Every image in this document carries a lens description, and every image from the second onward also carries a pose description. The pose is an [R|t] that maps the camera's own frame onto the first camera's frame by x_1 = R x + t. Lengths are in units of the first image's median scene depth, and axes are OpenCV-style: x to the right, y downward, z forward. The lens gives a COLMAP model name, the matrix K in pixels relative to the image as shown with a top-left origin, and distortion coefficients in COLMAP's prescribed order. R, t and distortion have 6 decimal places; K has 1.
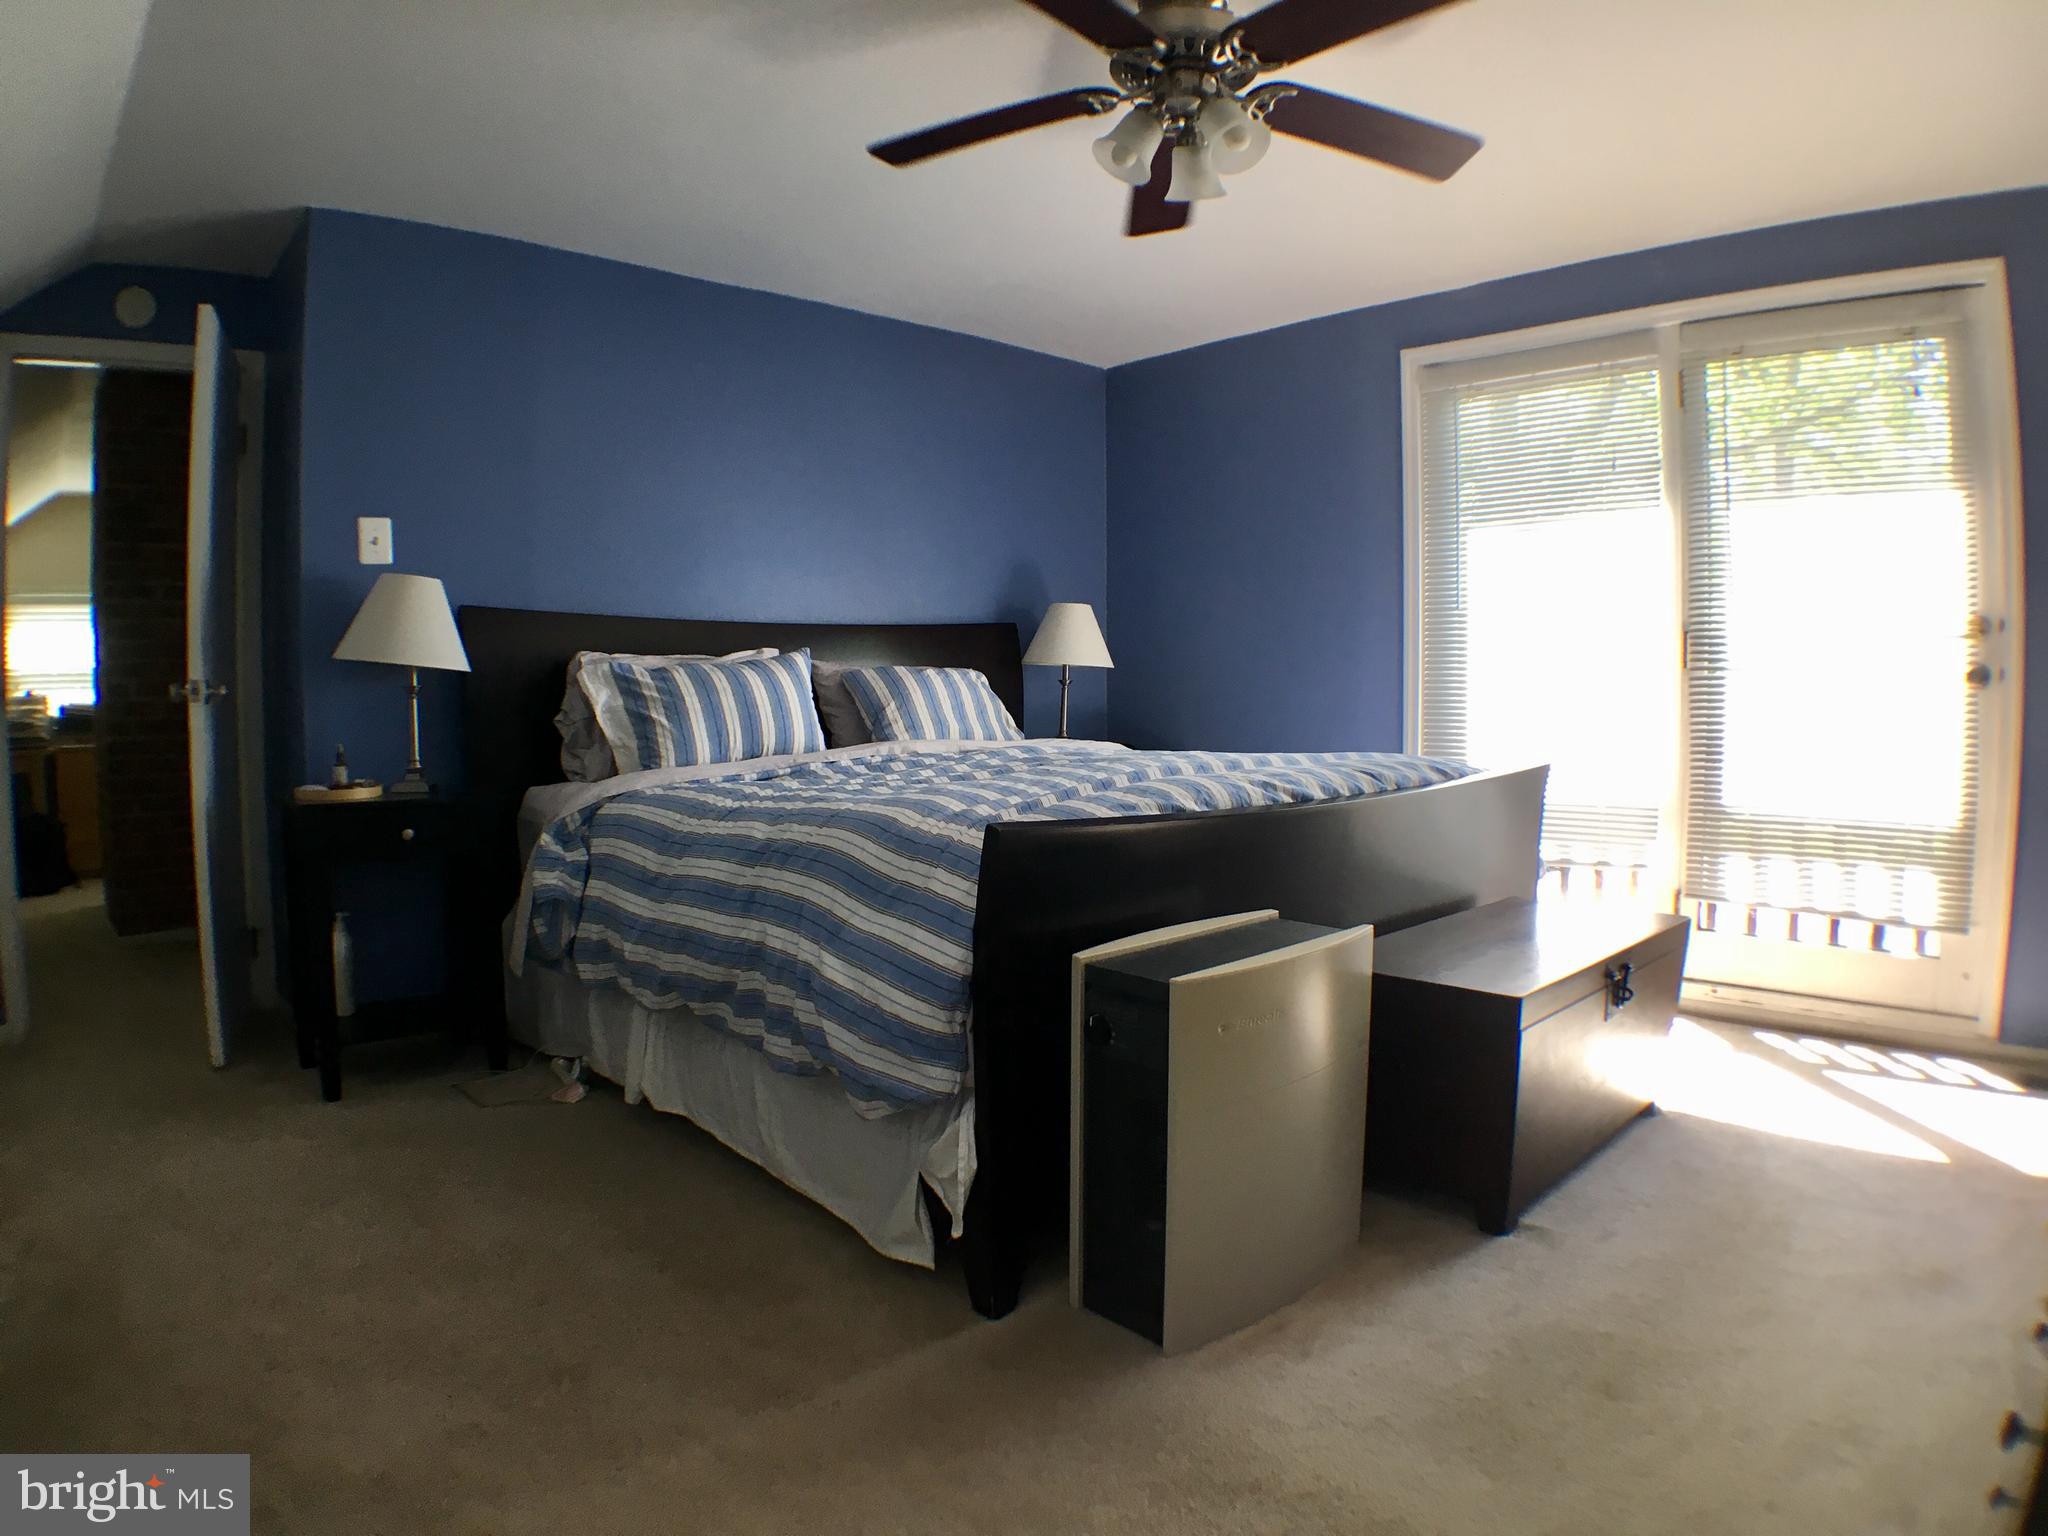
lens RADIAL K [[1206.2, 0, 1024.0], [0, 1206.2, 768.0], [0, 0, 1]] dist [-0.179068, 0.031515]
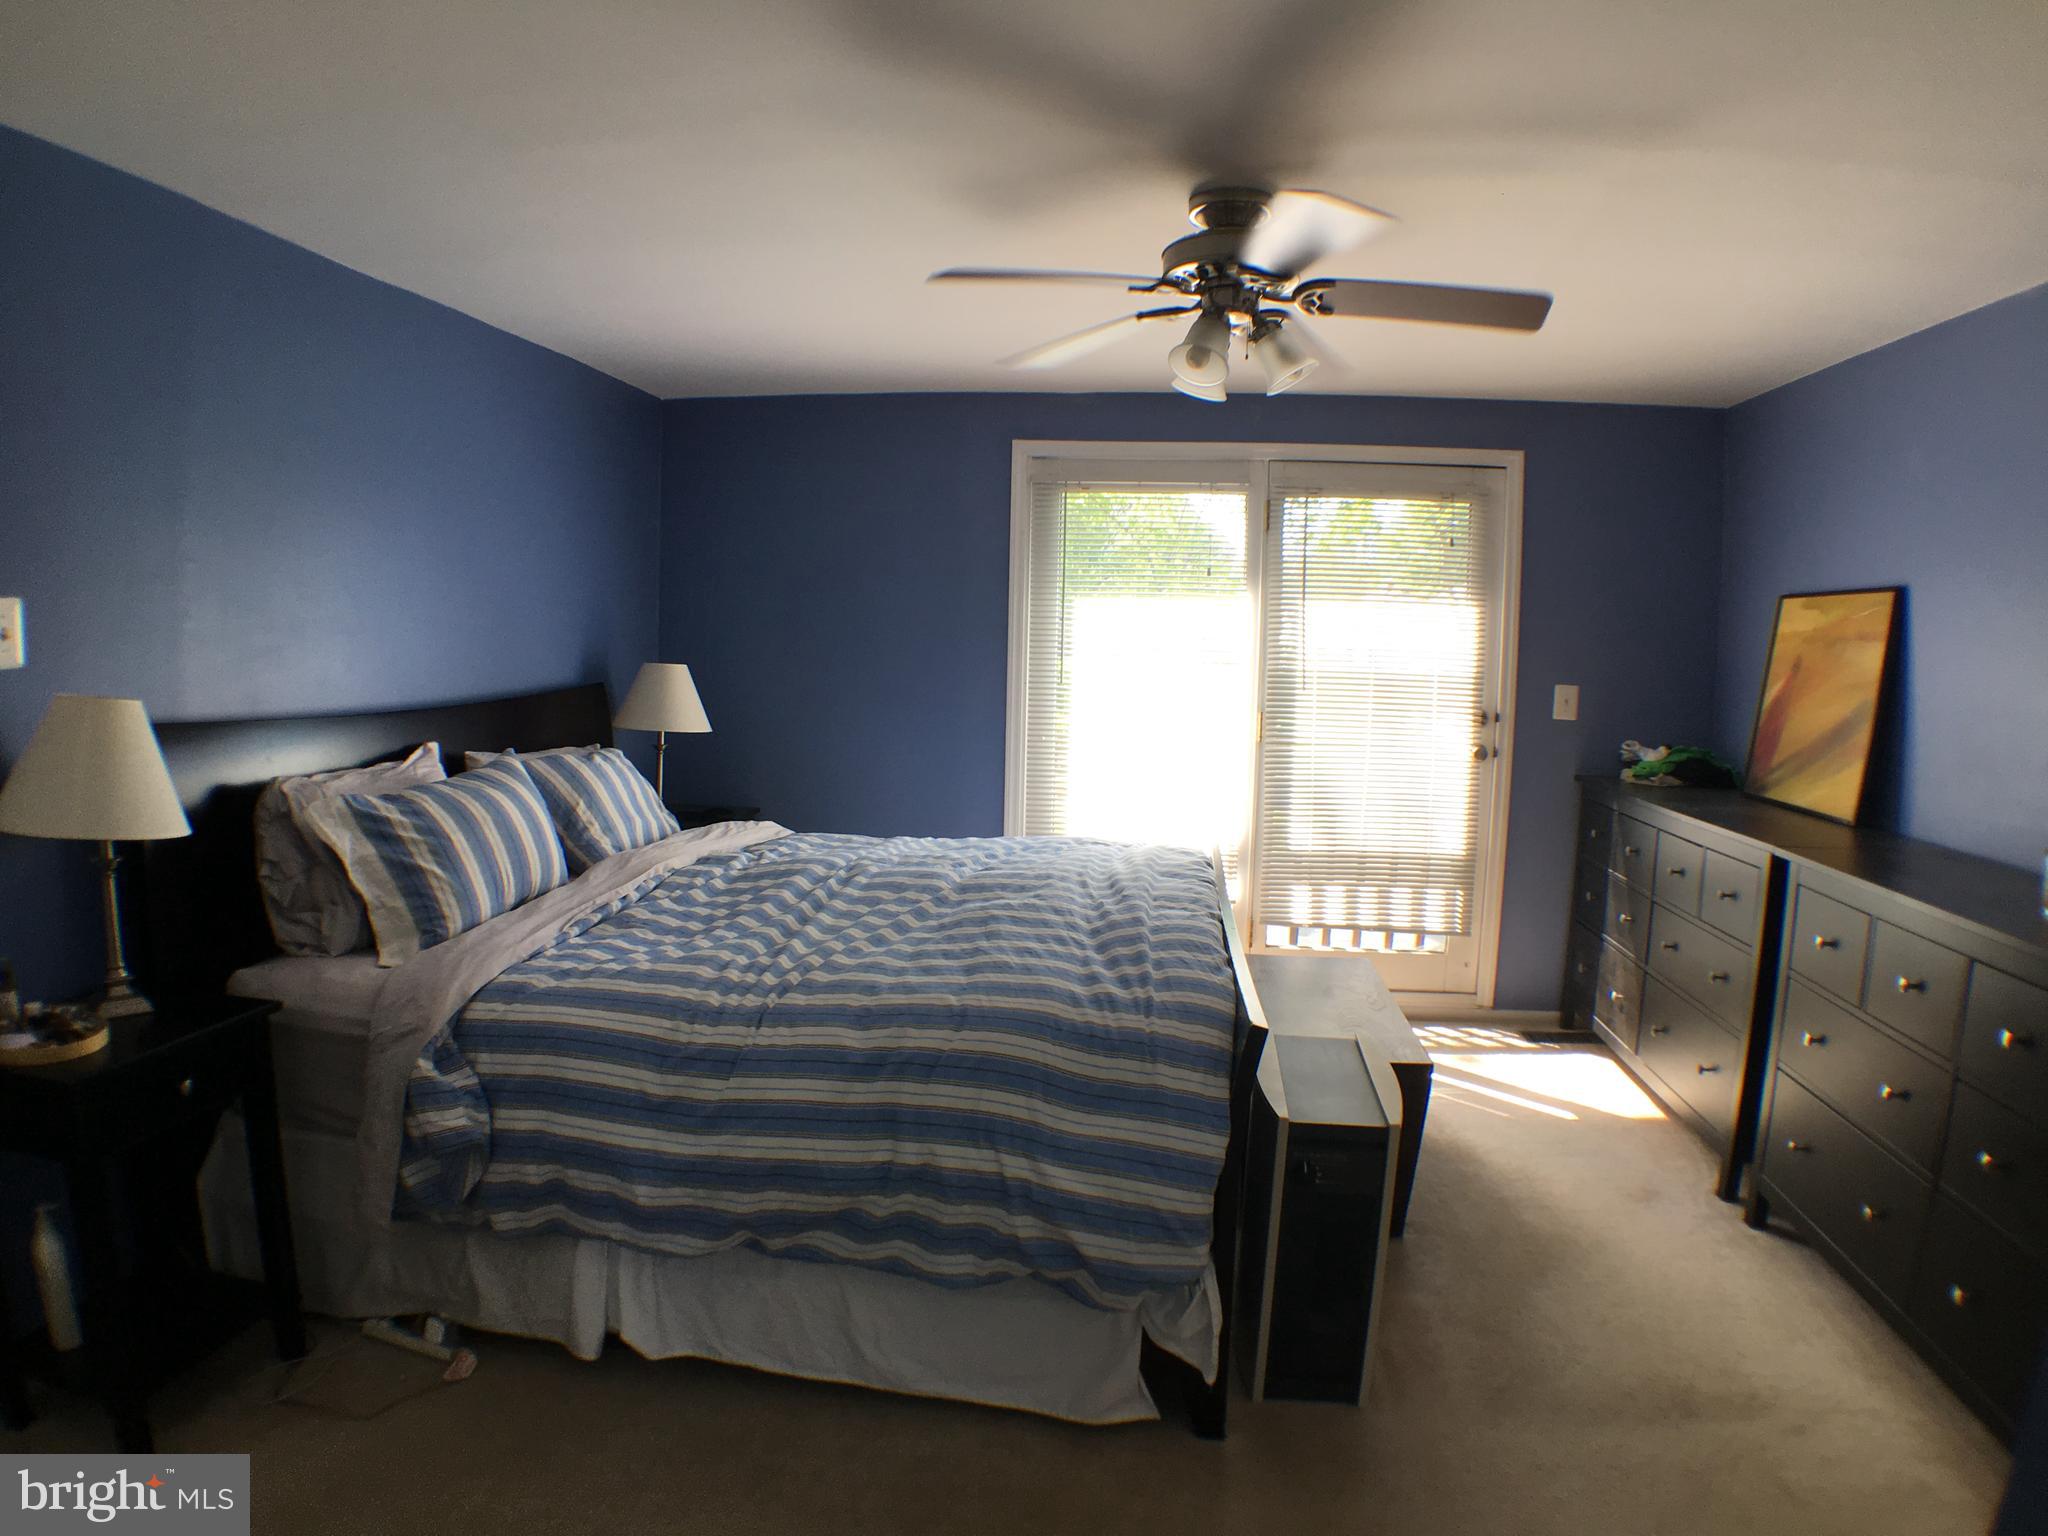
lens RADIAL K [[1206.2, 0, 1024.0], [0, 1206.2, 768.0], [0, 0, 1]] dist [-0.179068, 0.031515]
pose [[0.768685, -0.047072, 0.637893, -0.552614], [0.019157, 0.998535, 0.050600, -0.156921], [-0.639340, -0.026675, 0.768461, 0.186073]]
